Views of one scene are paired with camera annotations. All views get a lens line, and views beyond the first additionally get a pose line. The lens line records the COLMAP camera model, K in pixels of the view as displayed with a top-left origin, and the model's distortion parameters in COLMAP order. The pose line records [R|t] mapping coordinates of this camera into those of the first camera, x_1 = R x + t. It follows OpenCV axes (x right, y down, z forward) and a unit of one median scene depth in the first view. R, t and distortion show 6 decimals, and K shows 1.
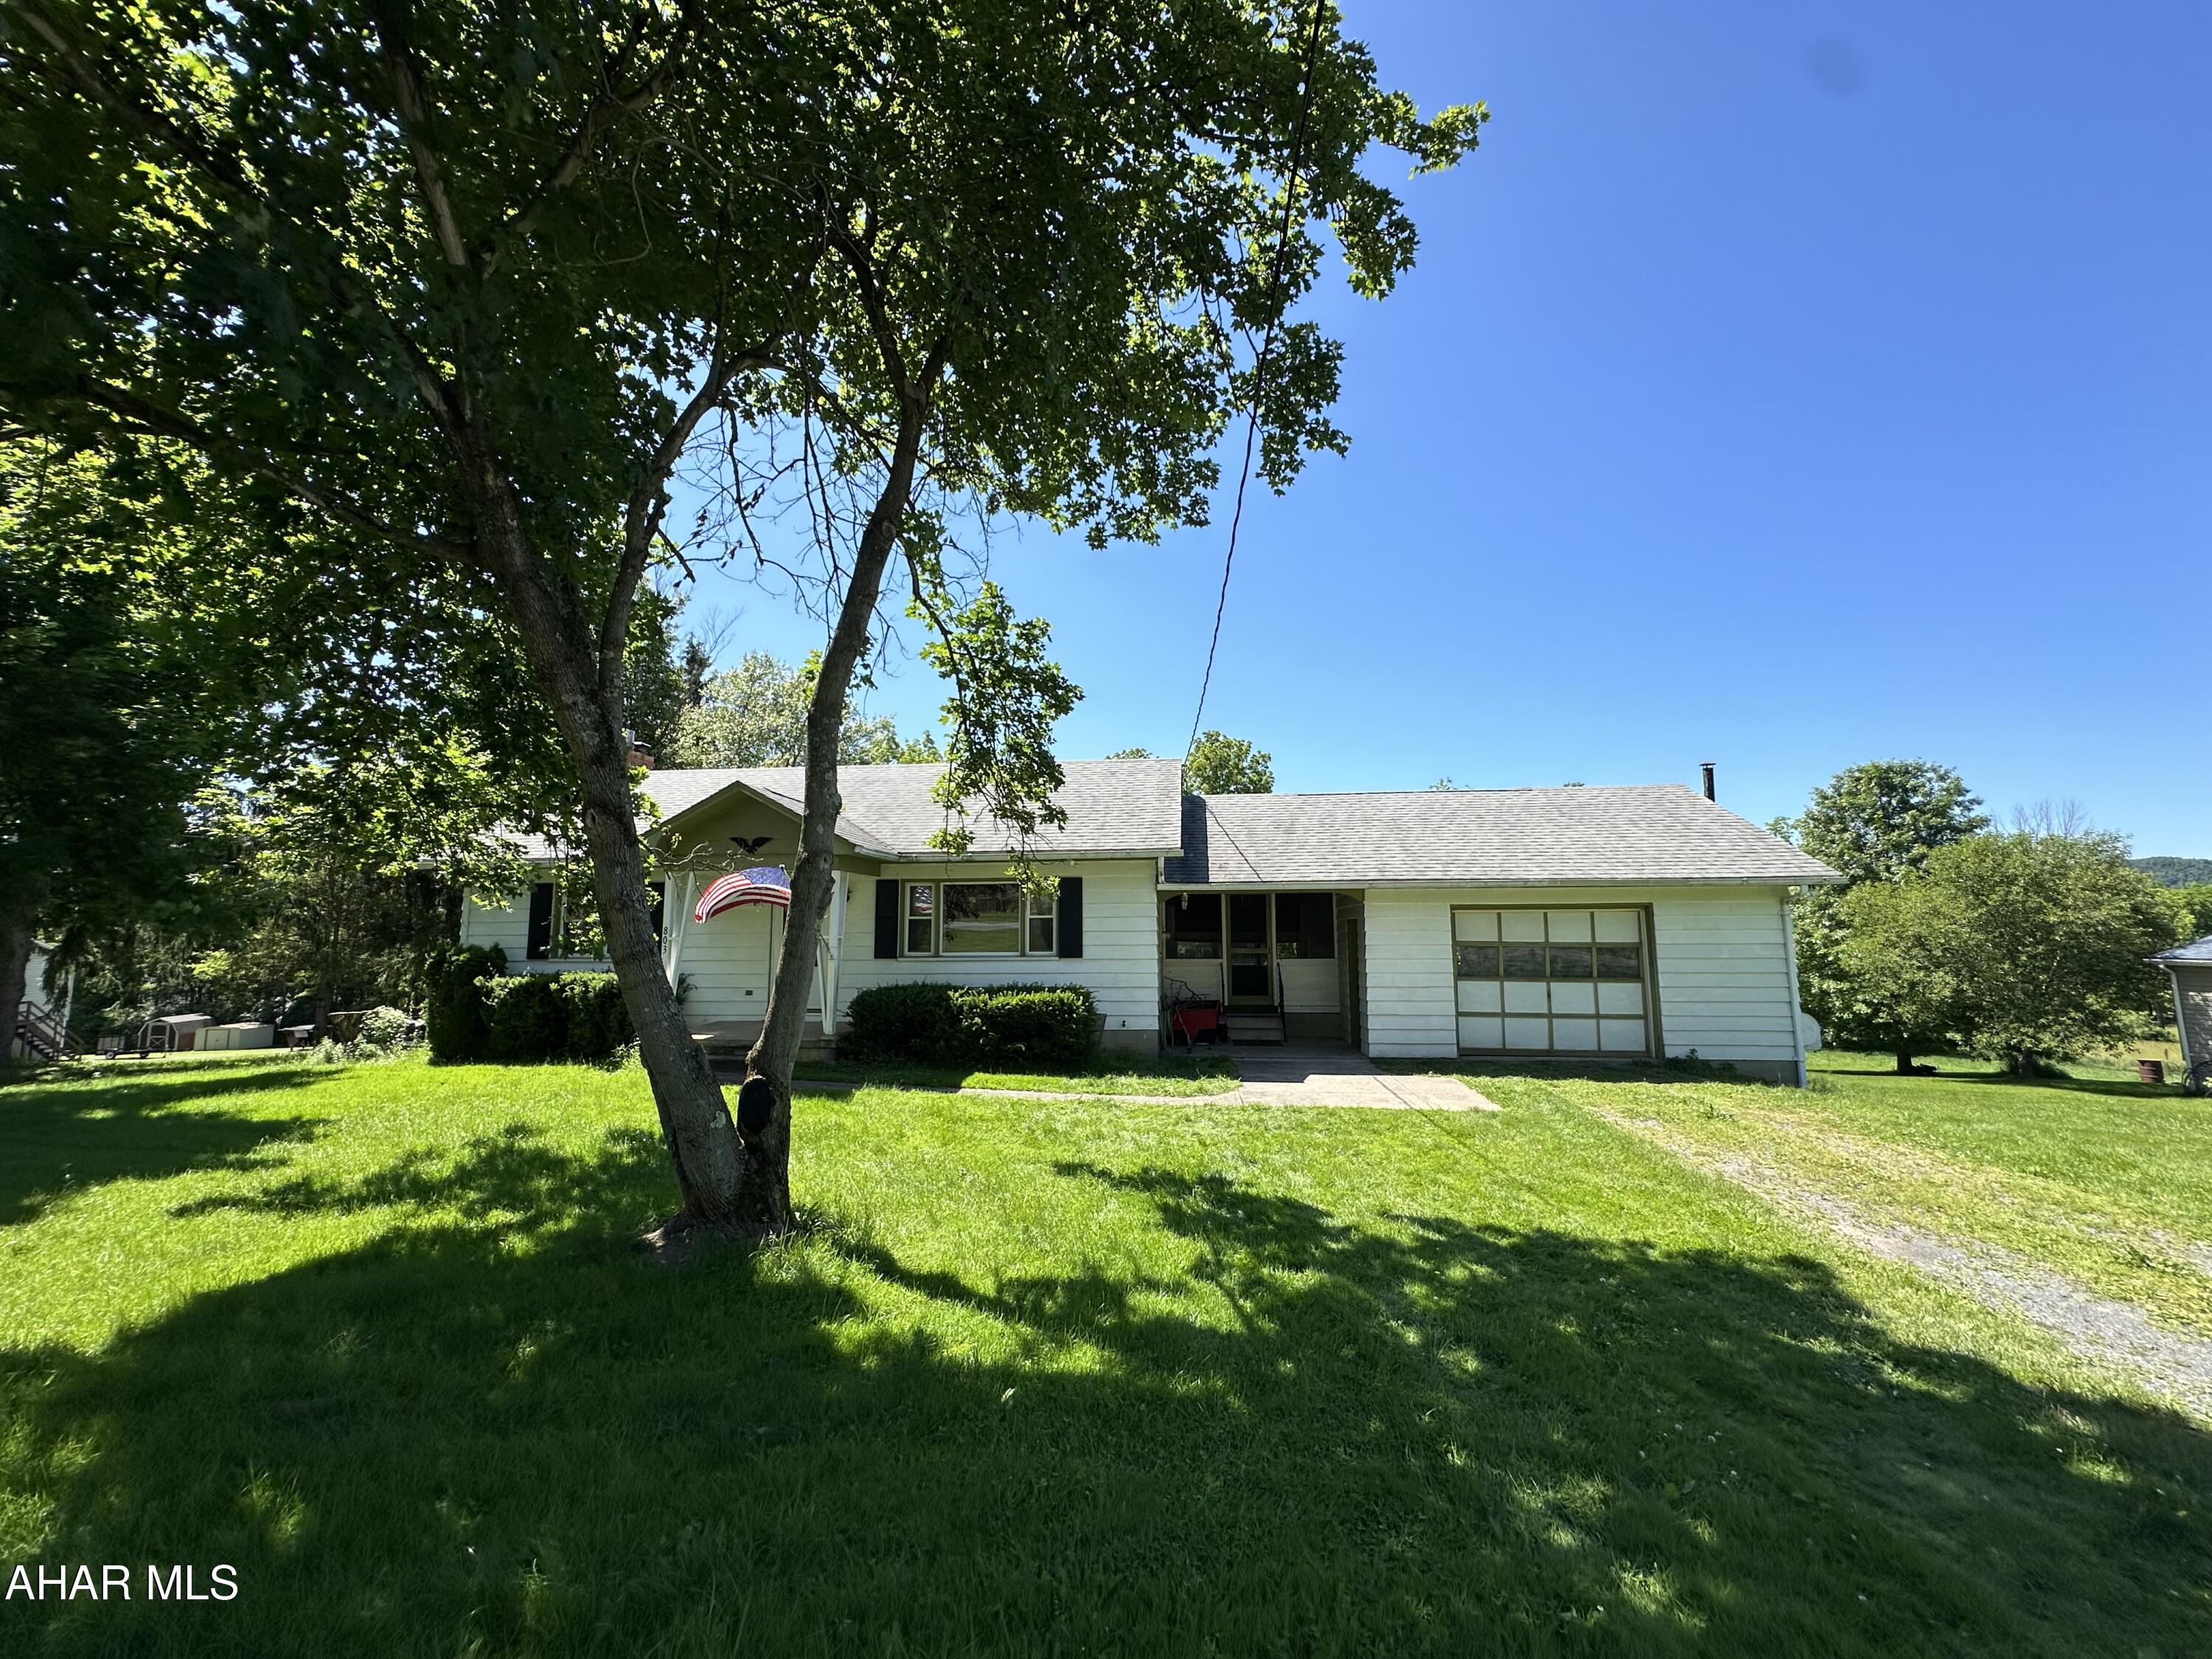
lens RADIAL K [[883.1, 0, 1101.3], [0, 883.1, 822.9], [0, 0, 1]] dist [-0.002983, 0.000801]
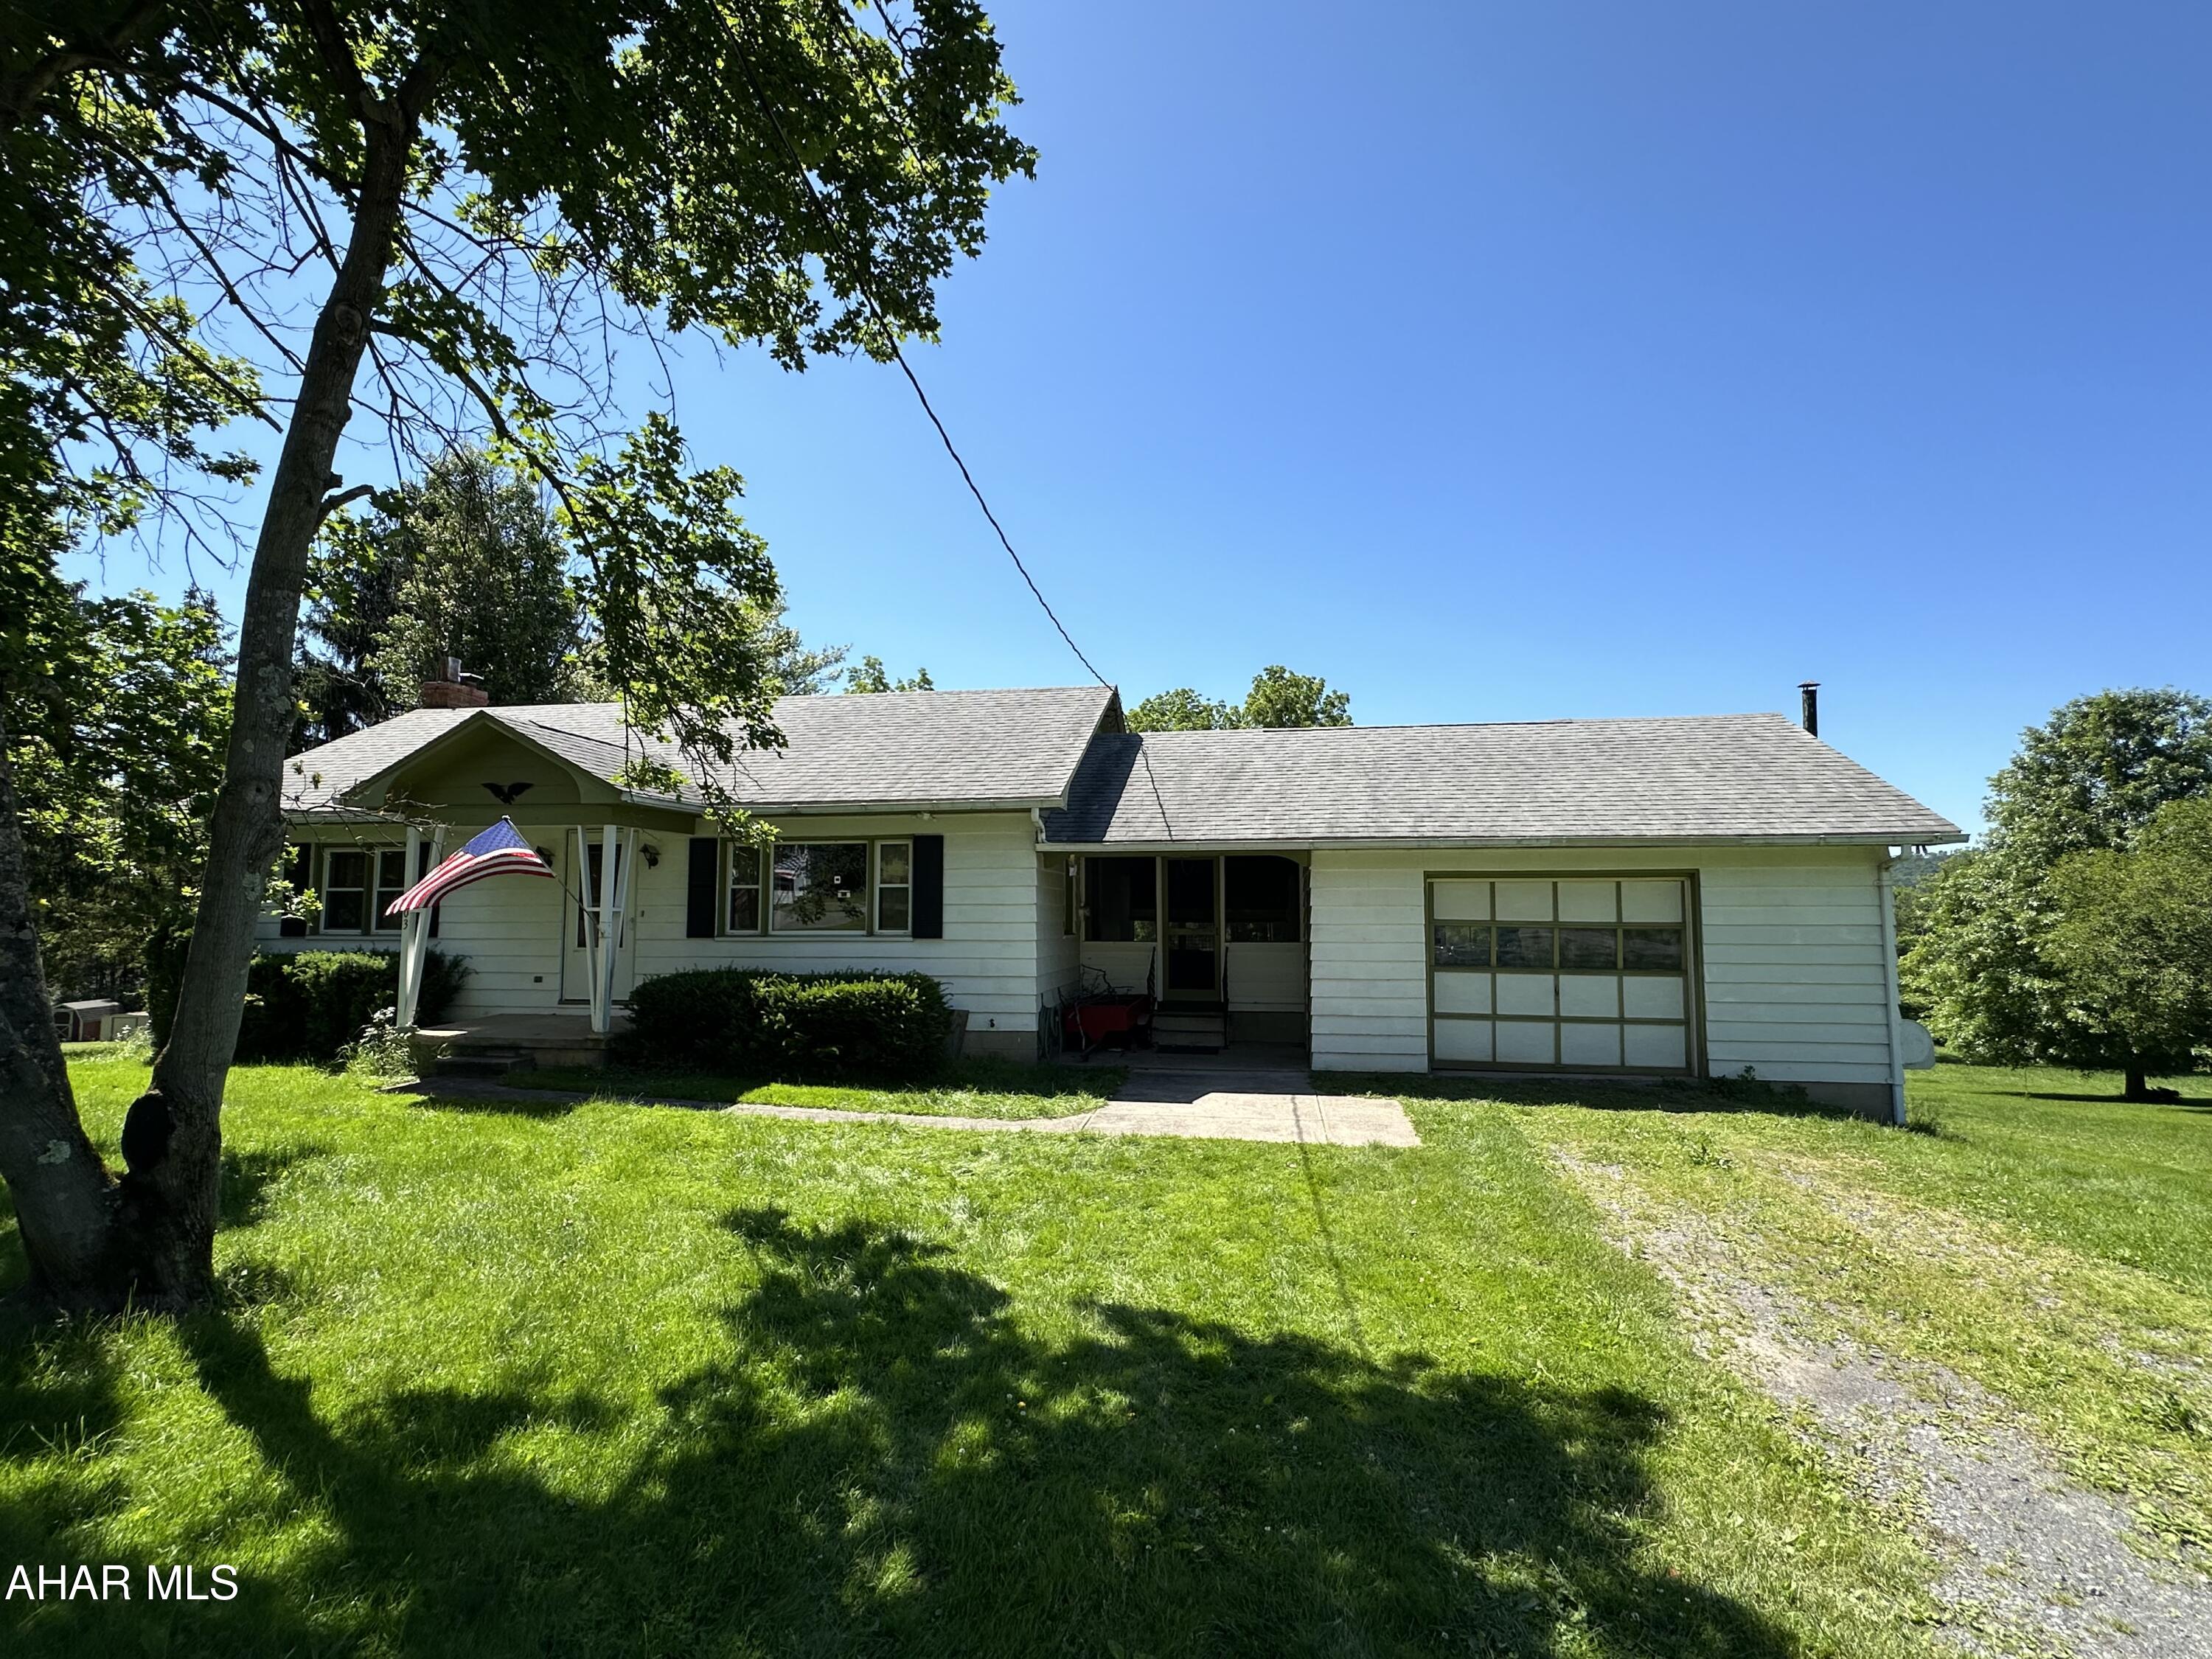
lens RADIAL K [[1057.6, 0, 1107.5], [0, 1057.6, 835.9], [0, 0, 1]] dist [-0.001465, -0.000528]
pose [[0.998074, 0.000604, -0.062029, 0.188398], [0.002465, 0.998776, 0.049391, 0.018135], [0.061983, -0.049448, 0.996852, 0.091756]]
